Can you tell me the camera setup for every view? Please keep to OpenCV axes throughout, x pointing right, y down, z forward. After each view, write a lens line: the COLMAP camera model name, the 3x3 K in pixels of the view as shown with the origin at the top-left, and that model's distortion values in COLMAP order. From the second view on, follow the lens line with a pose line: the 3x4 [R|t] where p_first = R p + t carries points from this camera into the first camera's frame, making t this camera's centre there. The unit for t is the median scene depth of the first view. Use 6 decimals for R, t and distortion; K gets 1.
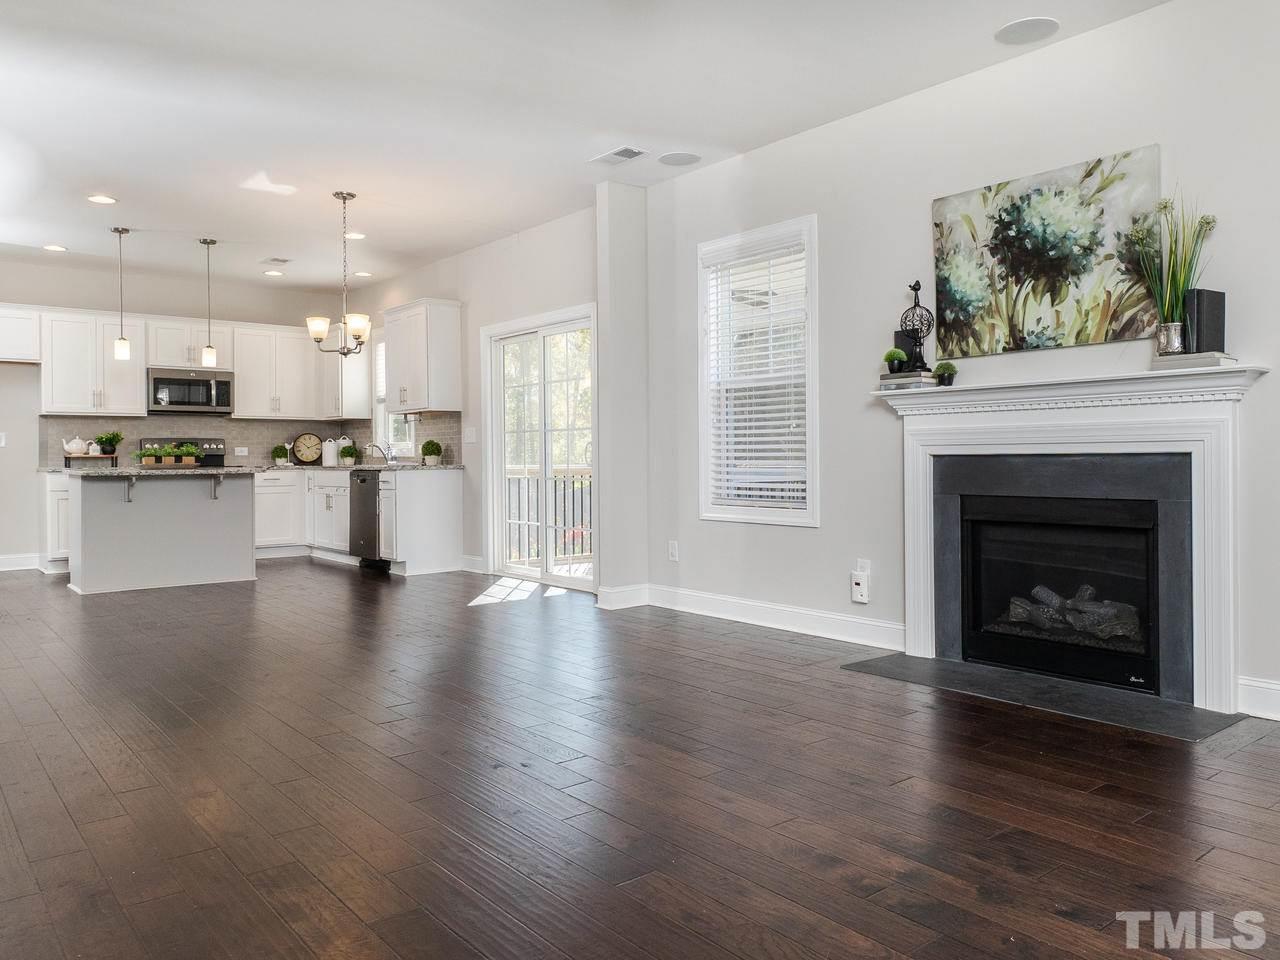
lens RADIAL K [[940.7, 0, 635.1], [0, 940.7, 462.1], [0, 0, 1]] dist [-0.002469, -0.001358]
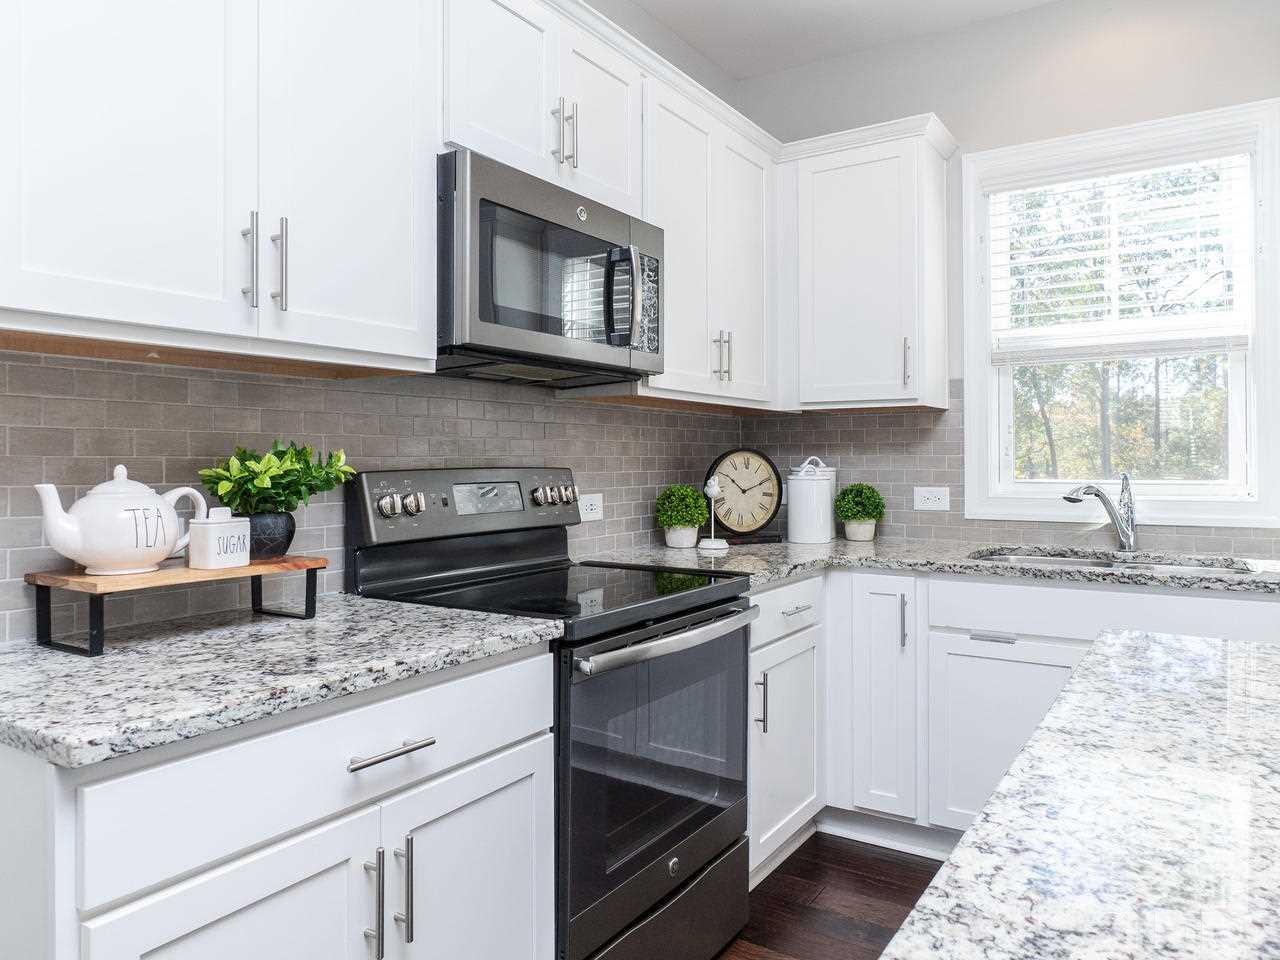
lens RADIAL K [[892.4, 0, 640.0], [0, 892.4, 480.0], [0, 0, 1]] dist [0.000888, 0.000515]
pose [[0.954787, -0.003760, 0.297266, -0.513345], [-0.002355, 0.999793, 0.020212, -0.027450], [-0.297280, -0.019998, 0.954581, 0.755420]]
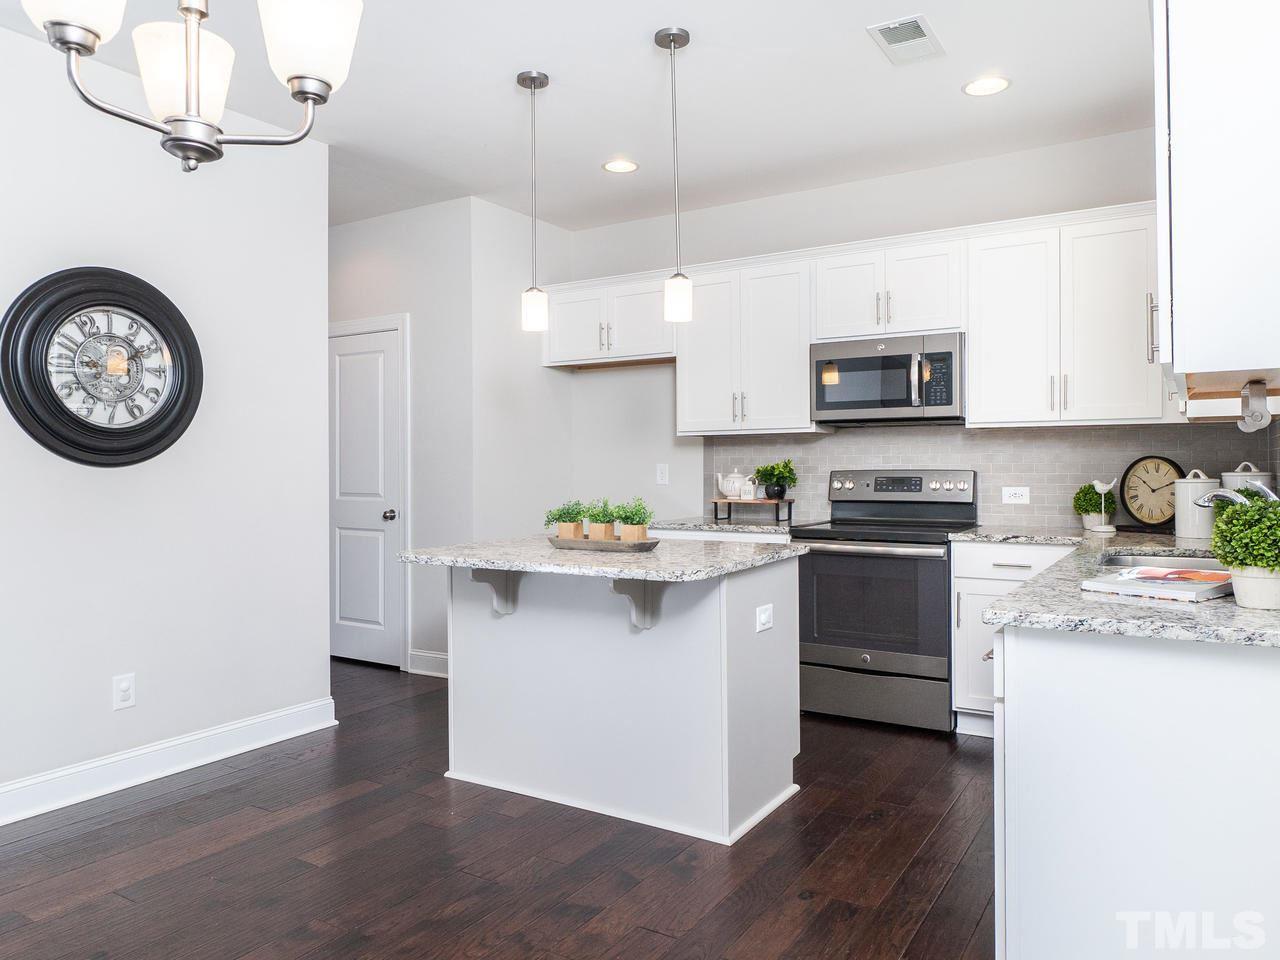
lens RADIAL K [[940.7, 0, 635.1], [0, 940.7, 462.1], [0, 0, 1]] dist [-0.002469, -0.001358]
pose [[0.294779, -0.003687, -0.955558, -0.020697], [0.000174, 0.999993, -0.003805, -0.028050], [0.955565, 0.000955, 0.294778, 0.707863]]
